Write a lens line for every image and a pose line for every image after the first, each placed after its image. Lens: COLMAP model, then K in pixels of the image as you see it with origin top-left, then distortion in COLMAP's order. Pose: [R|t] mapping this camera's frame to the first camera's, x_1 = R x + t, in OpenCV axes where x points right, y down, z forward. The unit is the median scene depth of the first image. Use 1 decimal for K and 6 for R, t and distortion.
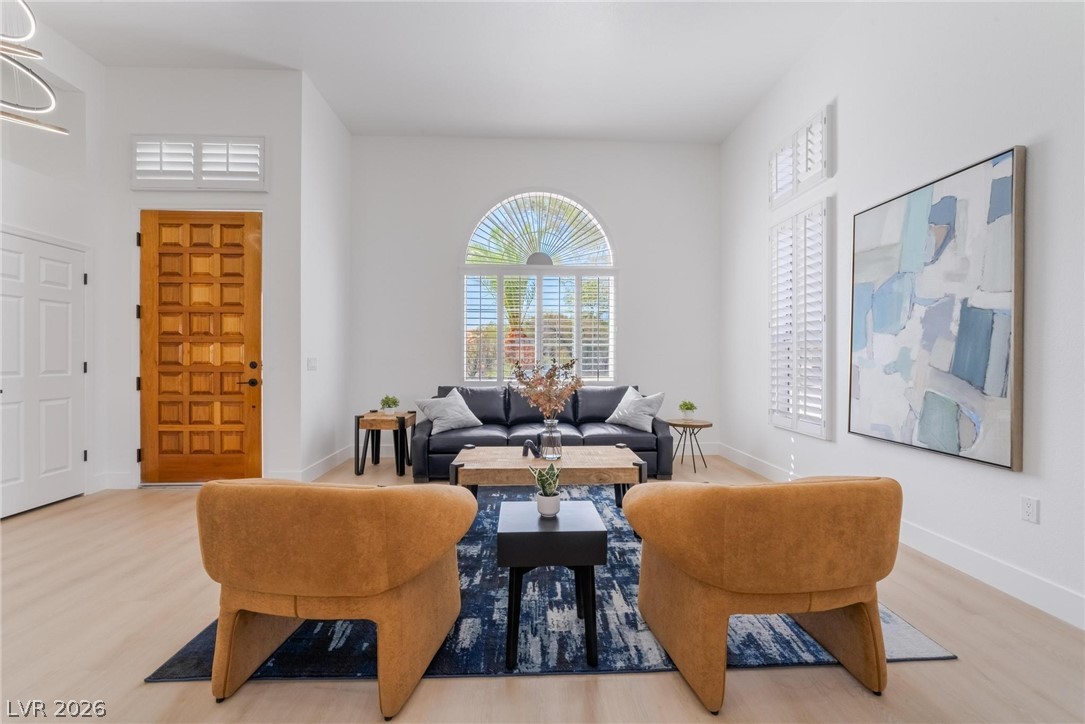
lens RADIAL K [[449.2, 0, 550.3], [0, 449.2, 360.1], [0, 0, 1]] dist [-0.016564, 0.002021]
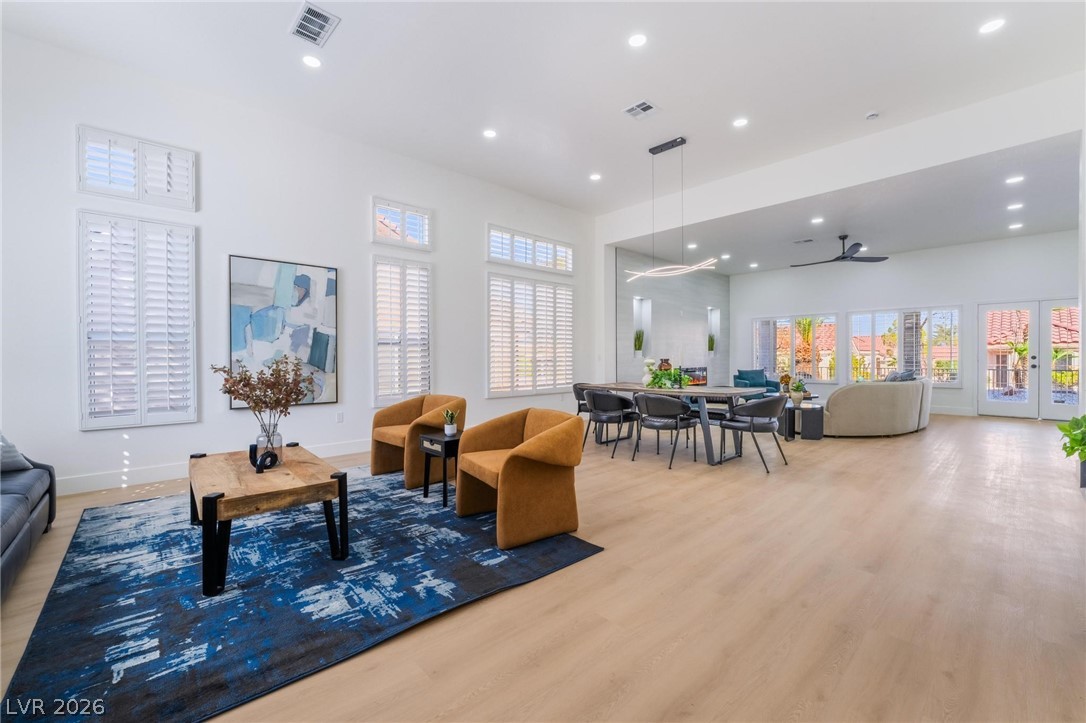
lens RADIAL K [[449.6, 0, 548.1], [0, 449.6, 360.3], [0, 0, 1]] dist [-0.016564, 0.002021]
pose [[-0.646083, -0.005607, 0.763246, -1.331781], [0.004120, 0.999933, 0.010833, -0.002824], [-0.763256, 0.010144, -0.646017, 1.450925]]
